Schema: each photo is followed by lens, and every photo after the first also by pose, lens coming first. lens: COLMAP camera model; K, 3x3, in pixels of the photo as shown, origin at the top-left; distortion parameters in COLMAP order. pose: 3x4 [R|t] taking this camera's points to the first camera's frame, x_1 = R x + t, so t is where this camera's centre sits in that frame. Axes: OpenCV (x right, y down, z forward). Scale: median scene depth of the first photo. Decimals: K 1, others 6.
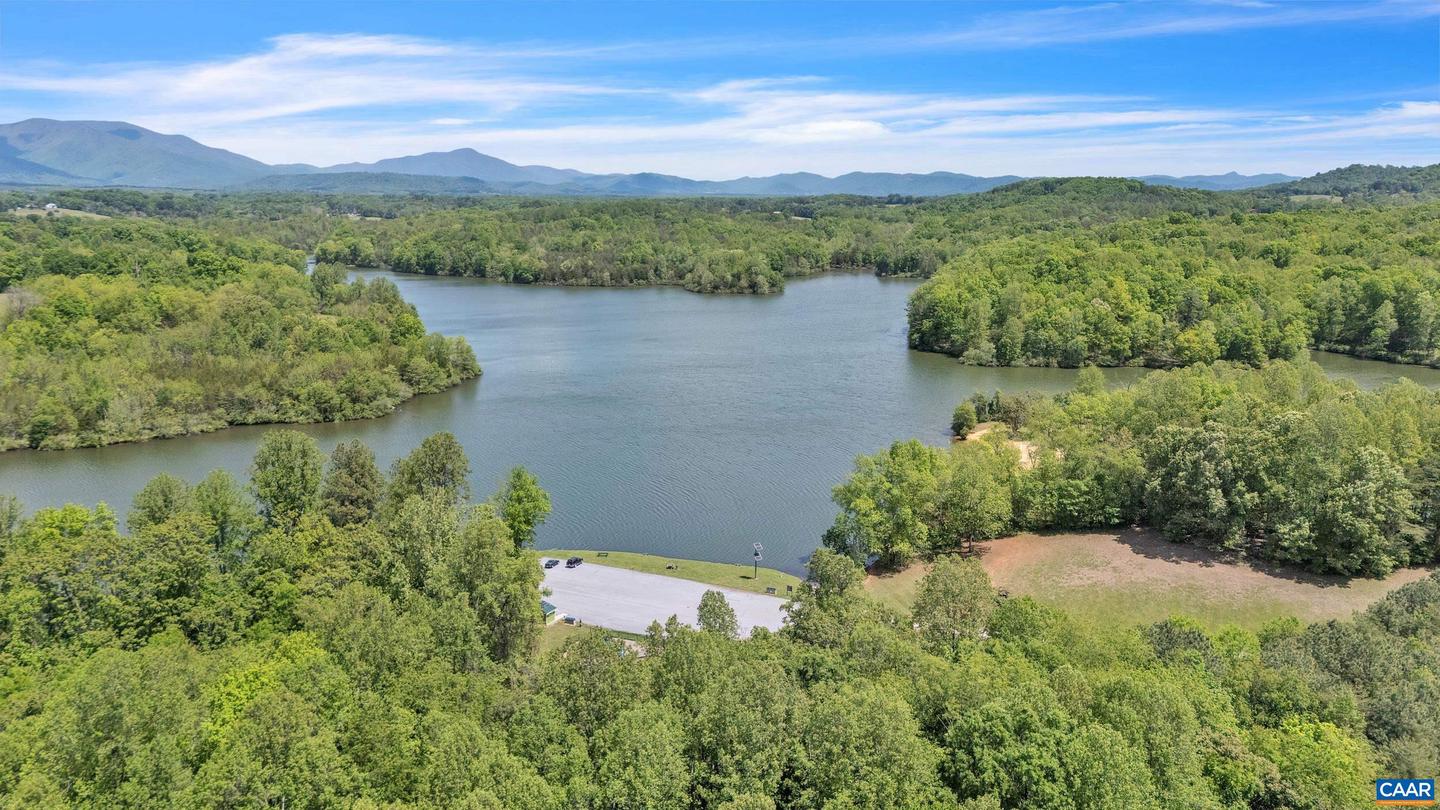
lens RADIAL K [[1058.0, 0, 720.0], [0, 1058.0, 405.0], [0, 0, 1]] dist [0.101851, -0.107561]
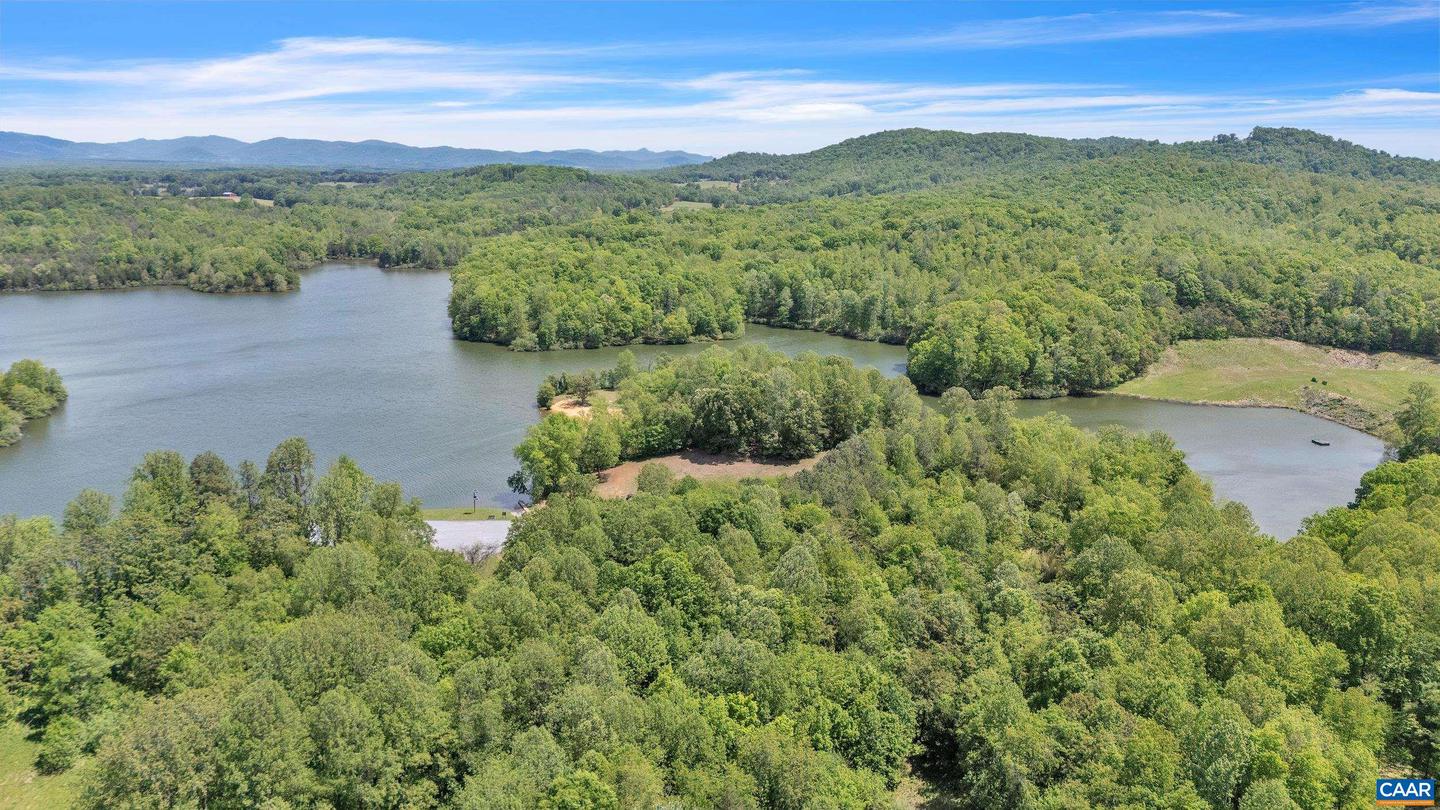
lens RADIAL K [[1058.0, 0, 720.0], [0, 1058.0, 405.0], [0, 0, 1]] dist [0.101851, -0.107561]
pose [[0.875346, -0.098500, 0.473358, -0.153437], [0.085787, 0.995135, 0.048436, -0.014278], [-0.475826, -0.001790, 0.879538, -0.214448]]
